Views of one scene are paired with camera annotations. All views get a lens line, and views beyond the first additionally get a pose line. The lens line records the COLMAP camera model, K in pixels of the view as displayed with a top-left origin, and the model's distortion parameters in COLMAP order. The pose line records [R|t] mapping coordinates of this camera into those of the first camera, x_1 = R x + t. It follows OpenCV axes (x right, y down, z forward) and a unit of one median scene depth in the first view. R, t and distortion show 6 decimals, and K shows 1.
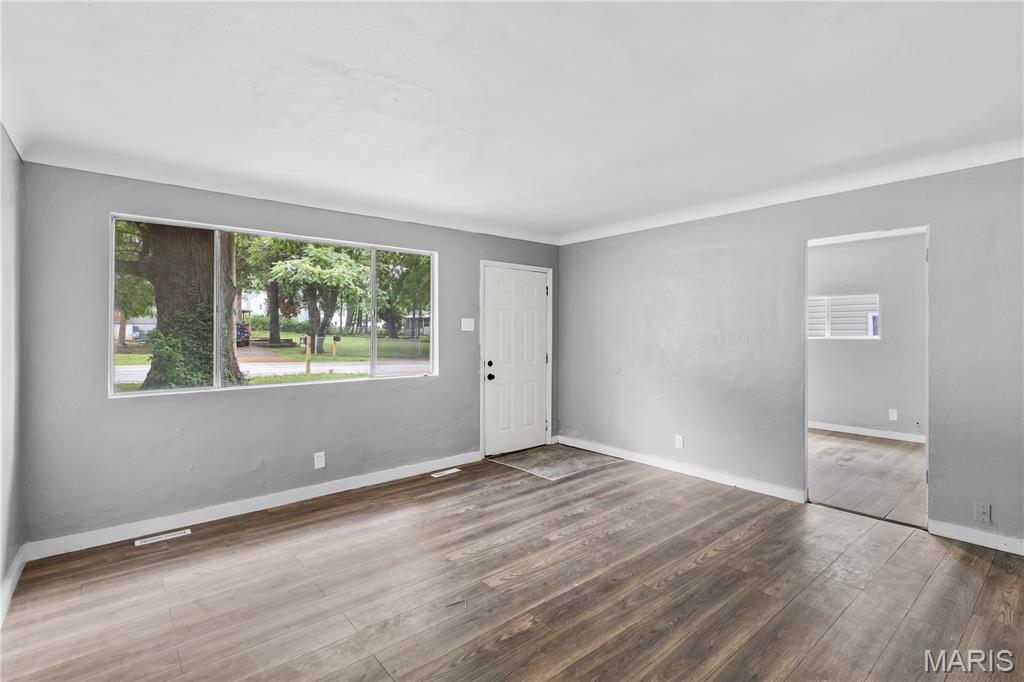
lens RADIAL K [[468.4, 0, 509.8], [0, 468.4, 339.2], [0, 0, 1]] dist [0.006941, -0.003008]
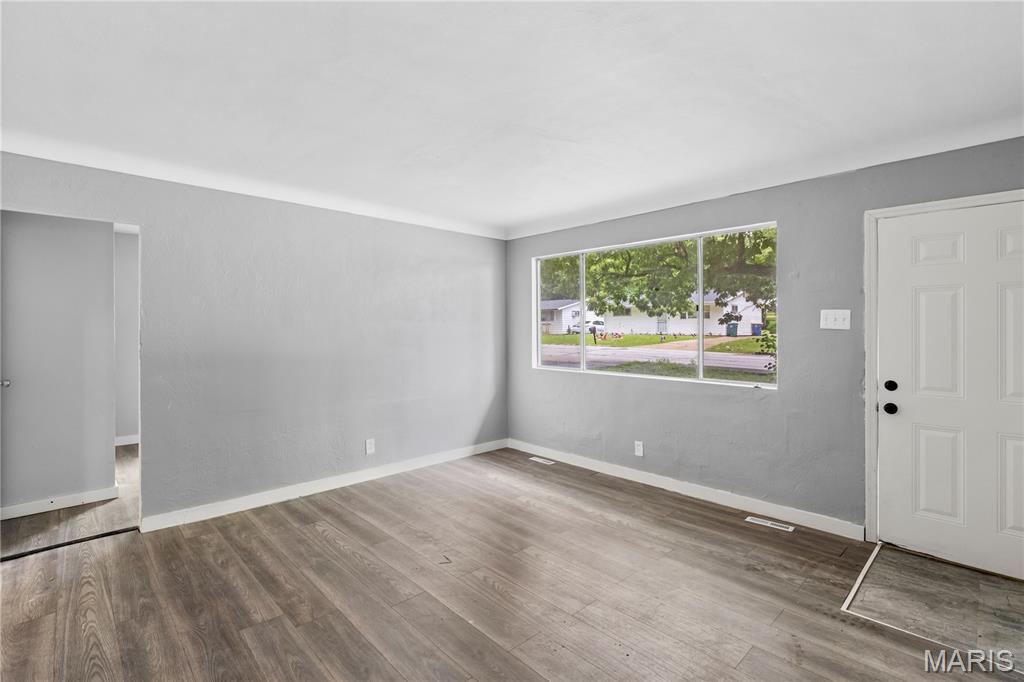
lens RADIAL K [[468.4, 0, 528.7], [0, 468.4, 334.9], [0, 0, 1]] dist [0.006941, -0.003008]
pose [[0.085794, 0.016169, -0.996182, 0.675431], [-0.015223, 0.999773, 0.014917, -0.016741], [0.996197, 0.013885, 0.086021, 0.683186]]
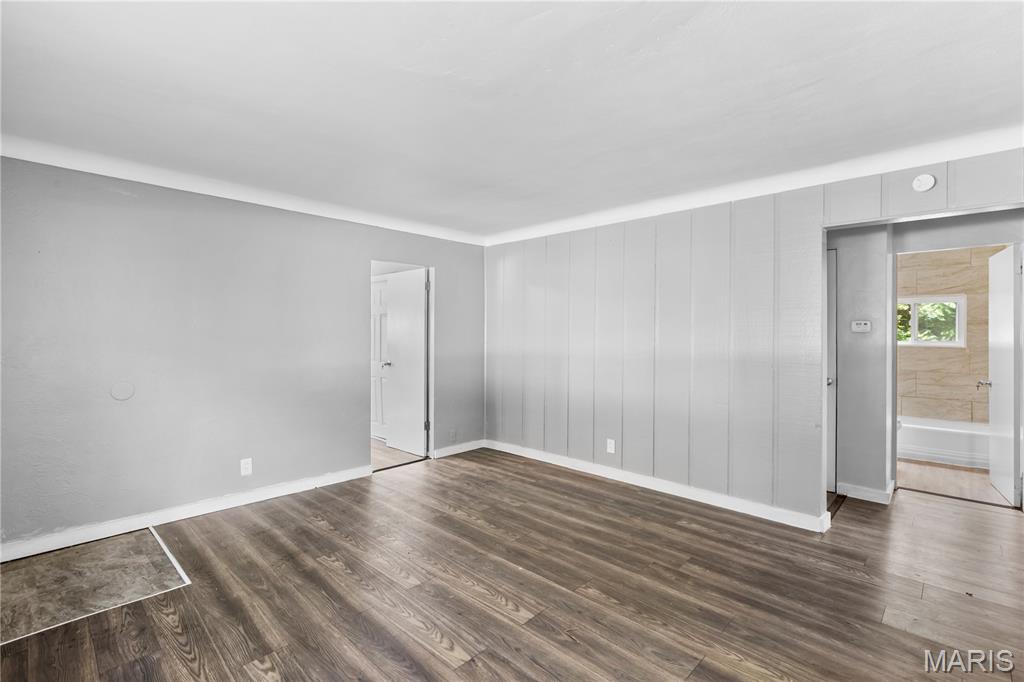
lens RADIAL K [[468.4, 0, 511.6], [0, 468.4, 335.6], [0, 0, 1]] dist [0.006941, -0.003008]
pose [[-0.098178, -0.000260, 0.995169, -0.619892], [0.013607, 0.999906, 0.001603, -0.009301], [-0.995076, 0.013699, -0.098165, 0.746347]]
